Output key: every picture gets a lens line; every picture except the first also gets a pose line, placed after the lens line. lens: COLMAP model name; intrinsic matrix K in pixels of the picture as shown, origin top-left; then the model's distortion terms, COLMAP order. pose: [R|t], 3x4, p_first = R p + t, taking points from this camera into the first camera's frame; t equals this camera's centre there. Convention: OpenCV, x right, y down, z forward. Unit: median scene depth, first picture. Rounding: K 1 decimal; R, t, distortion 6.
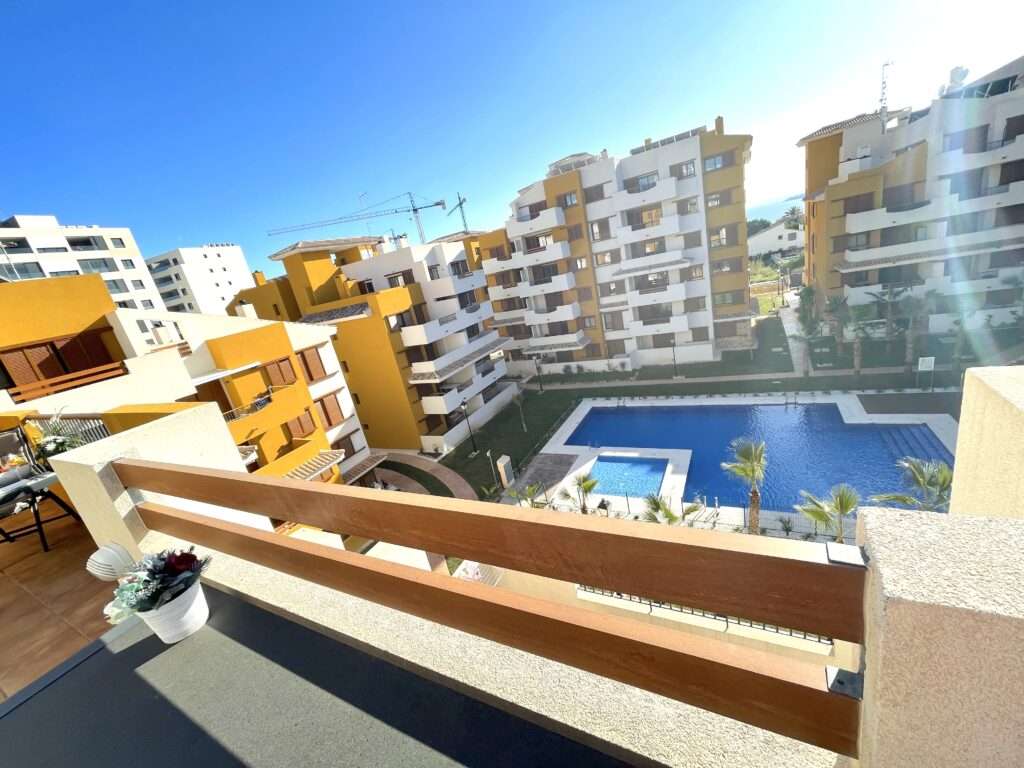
lens RADIAL K [[418.7, 0, 512.0], [0, 418.7, 384.0], [0, 0, 1]] dist [-0.001432, 0.000287]
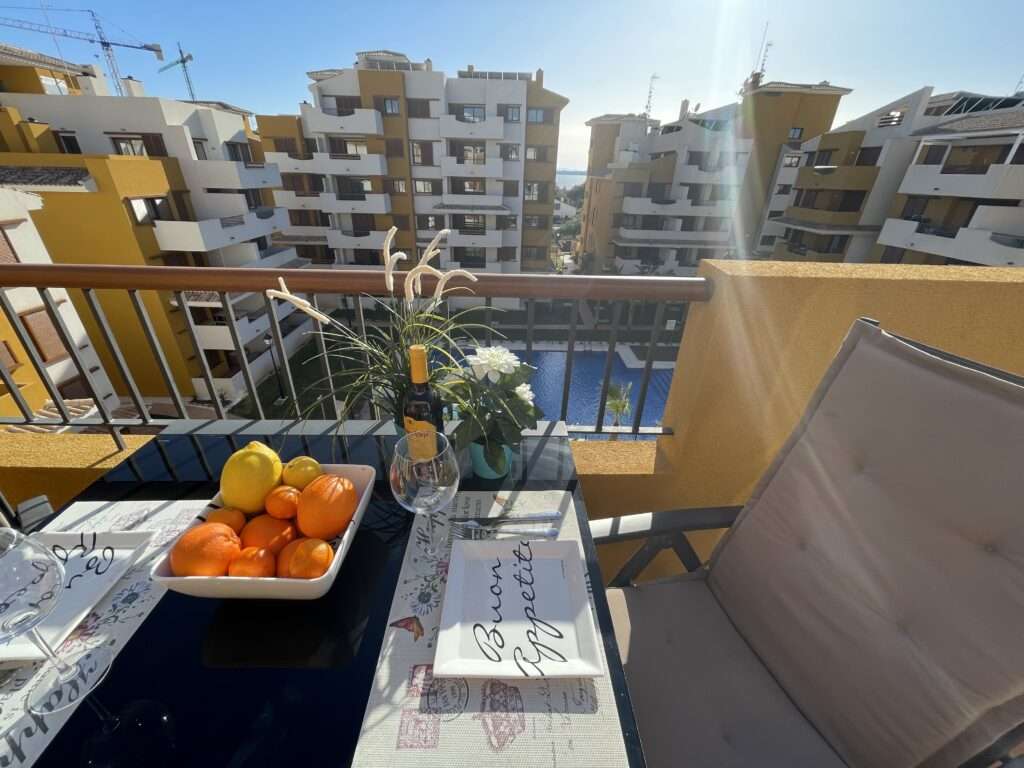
lens RADIAL K [[418.7, 0, 512.0], [0, 418.7, 384.0], [0, 0, 1]] dist [-0.001432, 0.000287]
pose [[0.846417, -0.008782, 0.532449, -0.114496], [-0.063006, 0.991190, 0.116506, 0.010868], [-0.528781, -0.132160, 0.838406, 0.071977]]
